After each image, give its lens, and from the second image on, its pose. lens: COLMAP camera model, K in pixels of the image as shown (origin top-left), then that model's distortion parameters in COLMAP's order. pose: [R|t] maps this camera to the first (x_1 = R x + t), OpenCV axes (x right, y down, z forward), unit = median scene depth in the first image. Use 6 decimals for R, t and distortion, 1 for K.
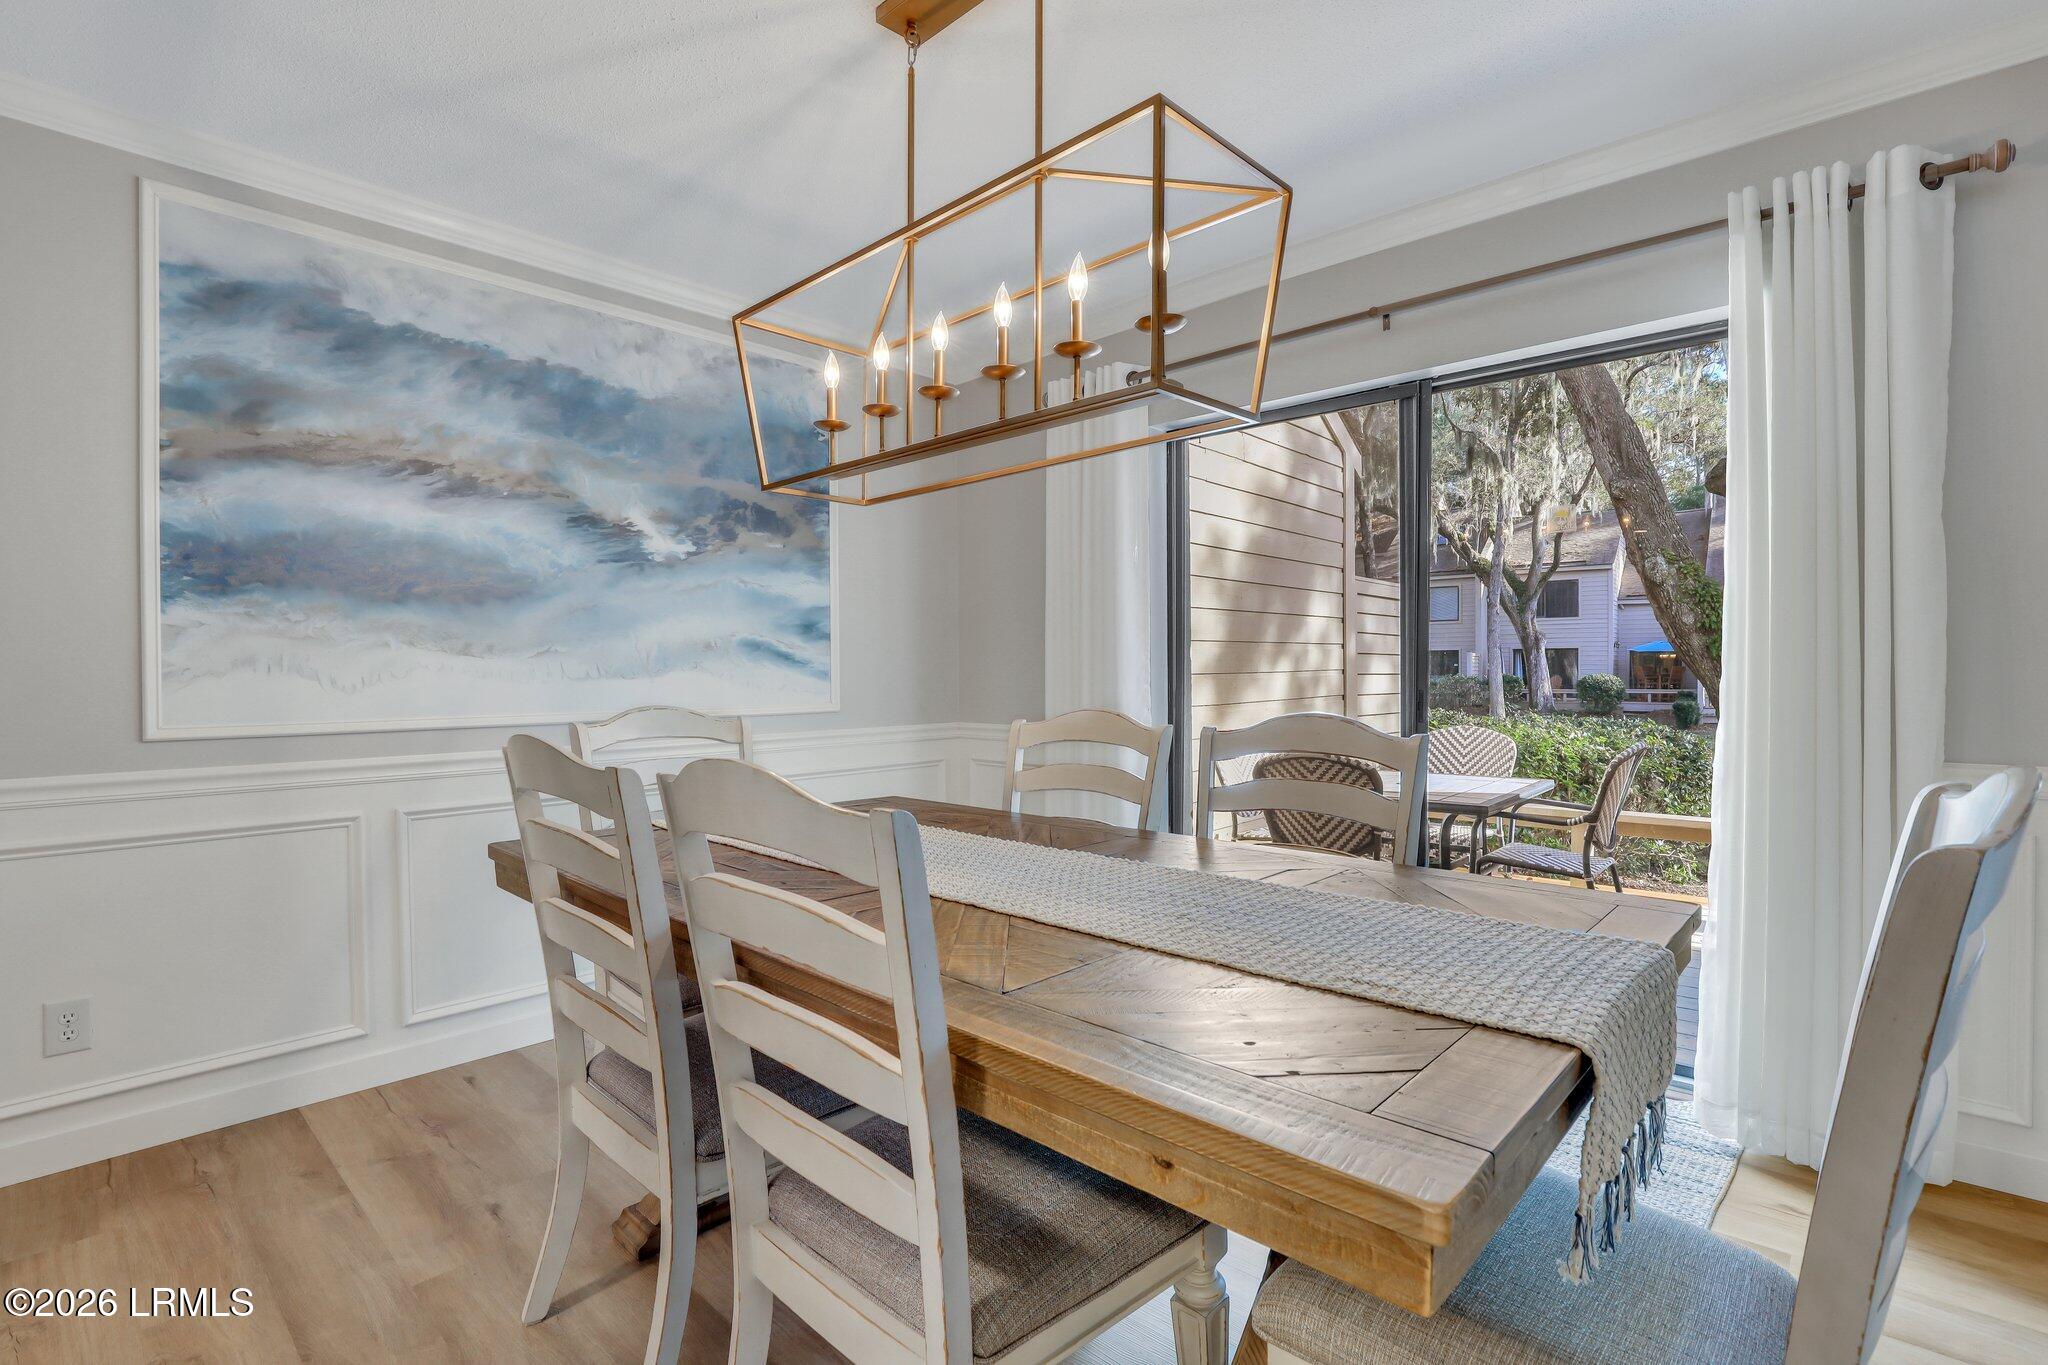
lens RADIAL K [[938.8, 0, 1032.8], [0, 938.8, 677.0], [0, 0, 1]] dist [-0.019950, 0.000139]
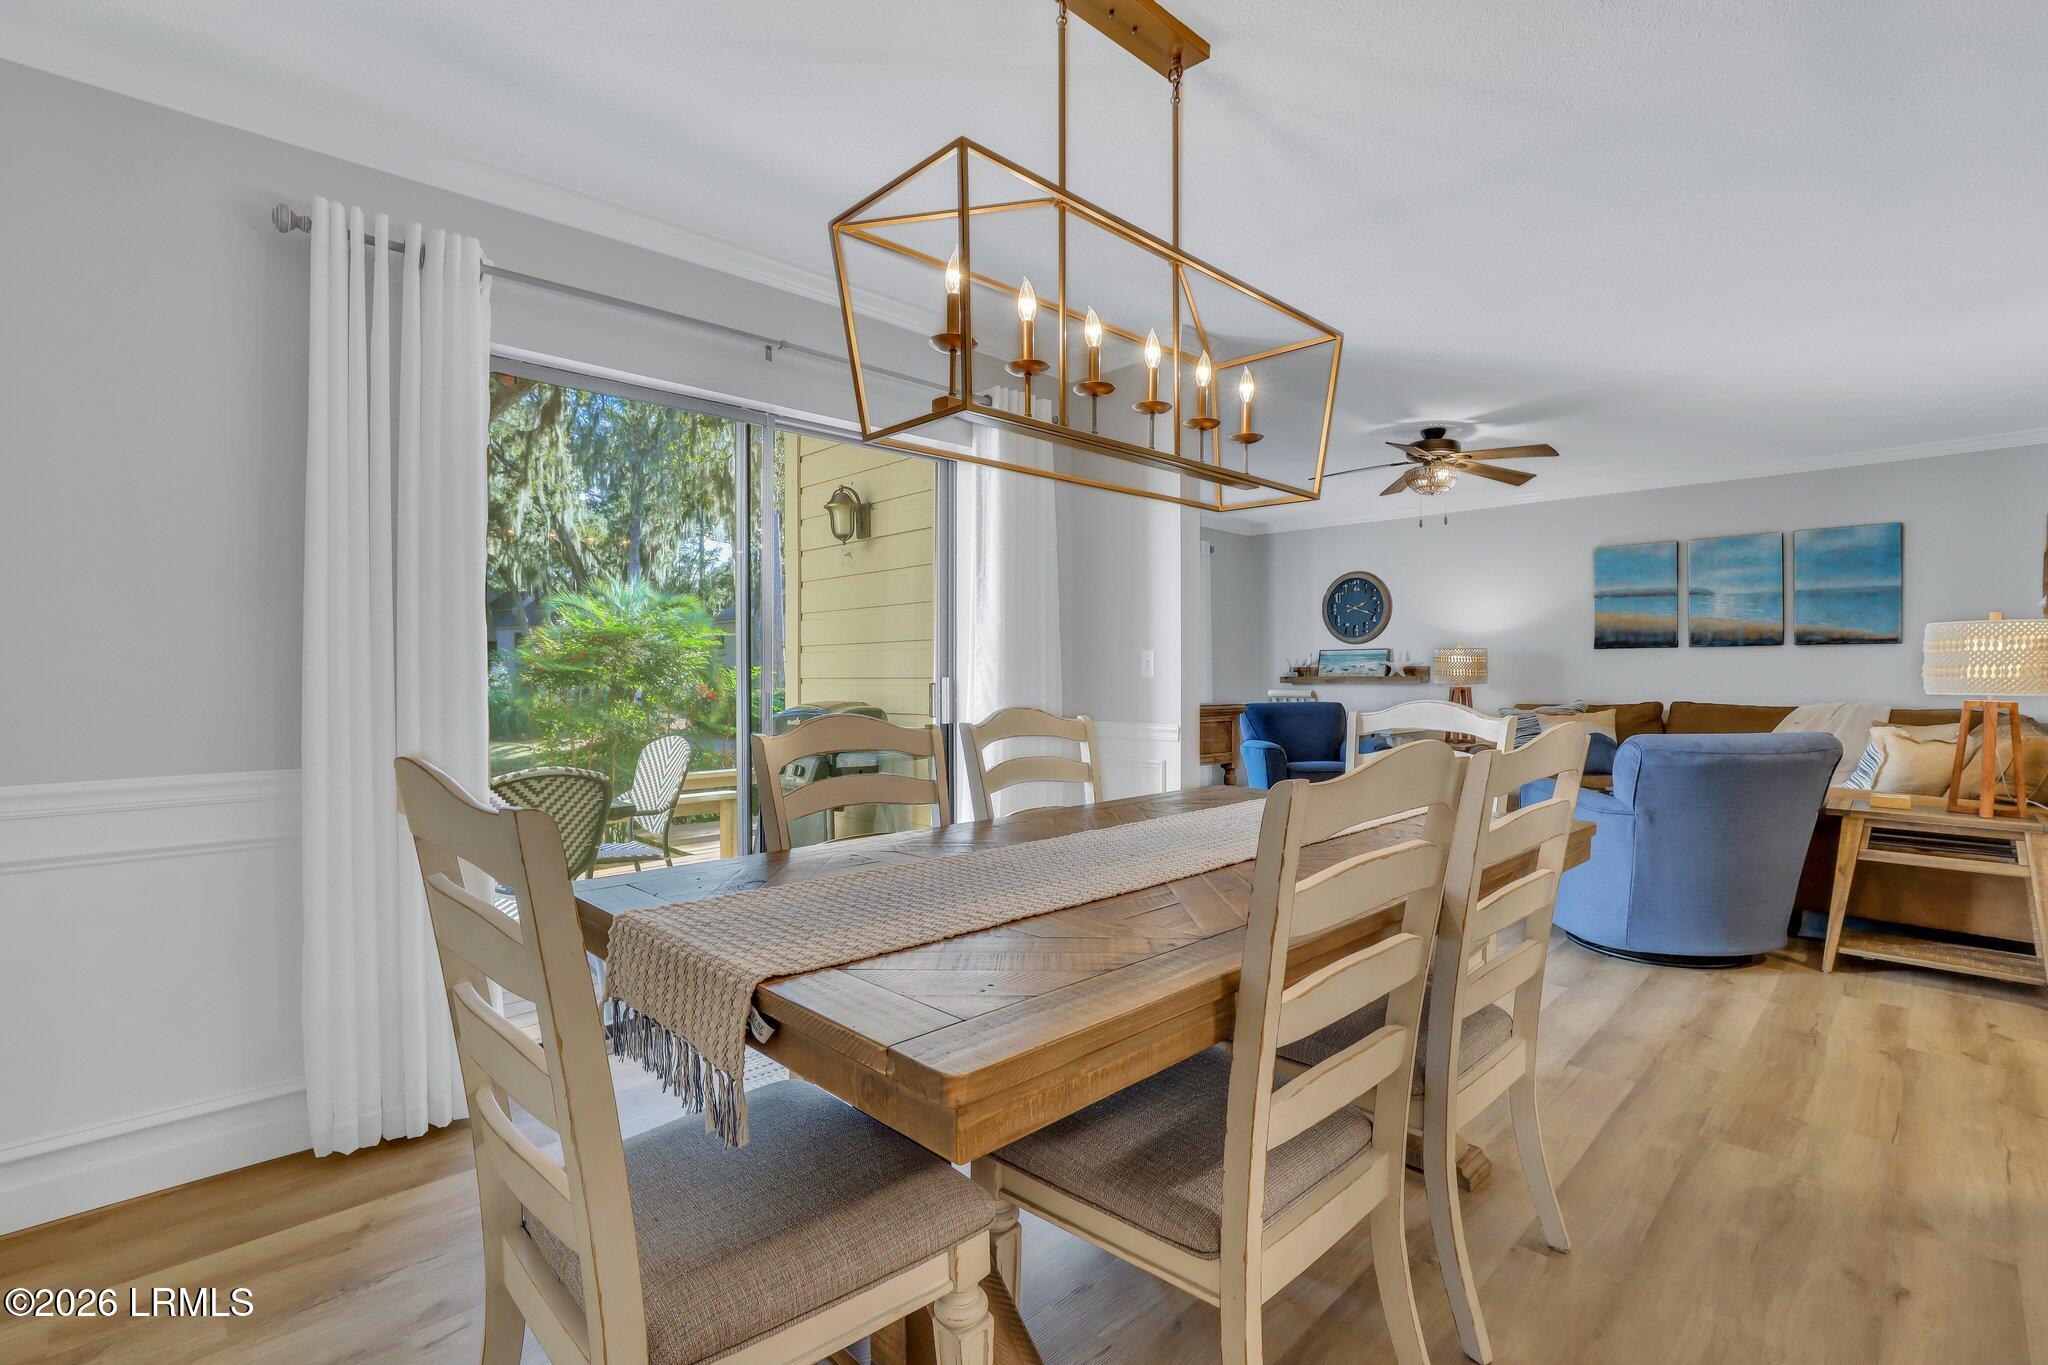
lens RADIAL K [[938.8, 0, 1032.8], [0, 938.8, 677.0], [0, 0, 1]] dist [-0.019950, 0.000139]
pose [[0.022753, -0.003771, 0.999734, -0.982193], [0.013589, 0.999902, 0.003462, -0.003314], [-0.999649, 0.013507, 0.022802, 0.939281]]
